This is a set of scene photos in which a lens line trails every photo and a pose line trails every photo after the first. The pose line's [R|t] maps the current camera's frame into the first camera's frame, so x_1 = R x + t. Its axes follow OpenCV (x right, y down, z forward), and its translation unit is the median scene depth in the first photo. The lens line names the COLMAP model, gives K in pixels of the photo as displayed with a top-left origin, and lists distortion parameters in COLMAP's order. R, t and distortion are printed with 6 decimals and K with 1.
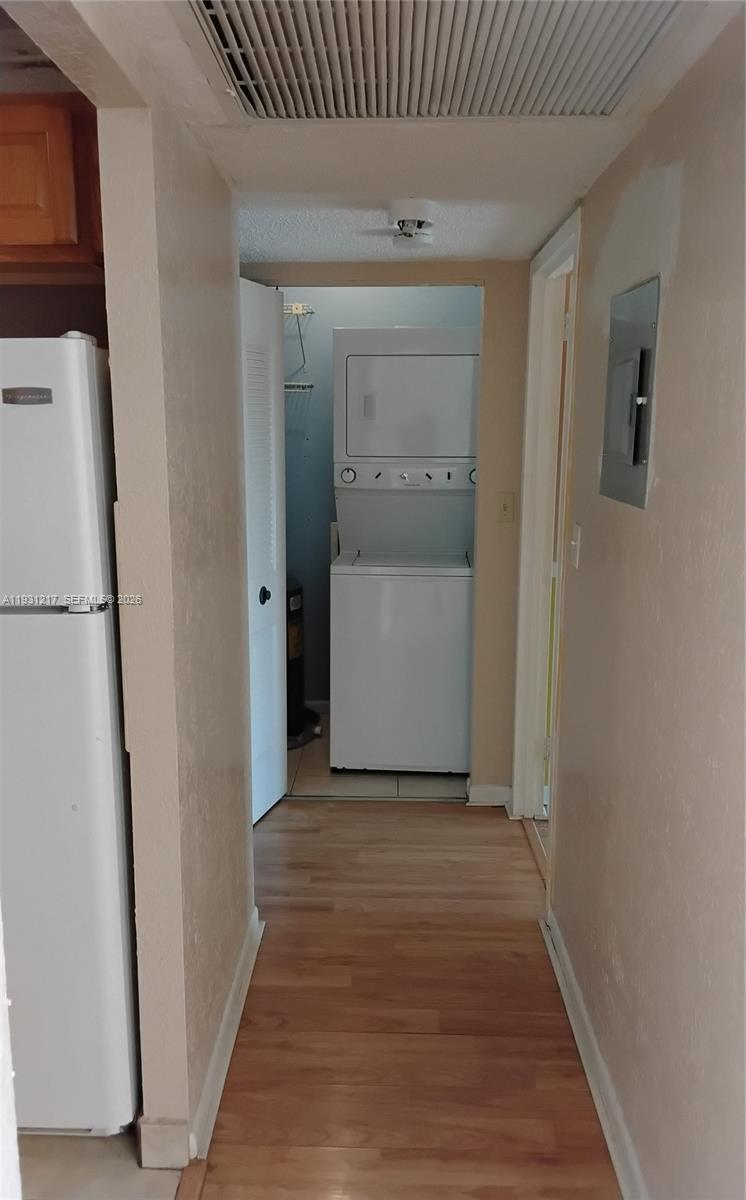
lens RADIAL K [[910.4, 0, 374.7], [0, 910.4, 611.3], [0, 0, 1]] dist [0.095364, -0.128851]
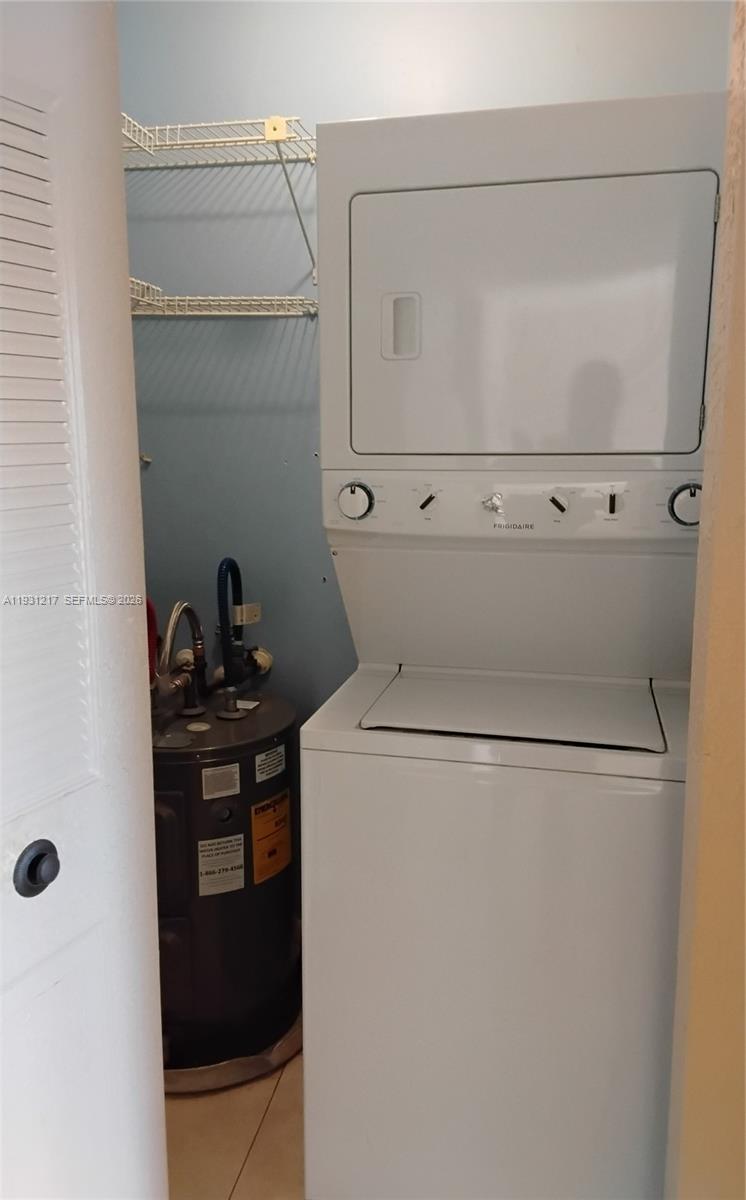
lens RADIAL K [[910.4, 0, 373.9], [0, 910.4, 606.8], [0, 0, 1]] dist [0.095364, -0.128851]
pose [[0.986067, 0.026768, -0.164182, 0.047001], [-0.034619, 0.998380, -0.045145, -0.084702], [0.162708, 0.050200, 0.985396, 0.608765]]
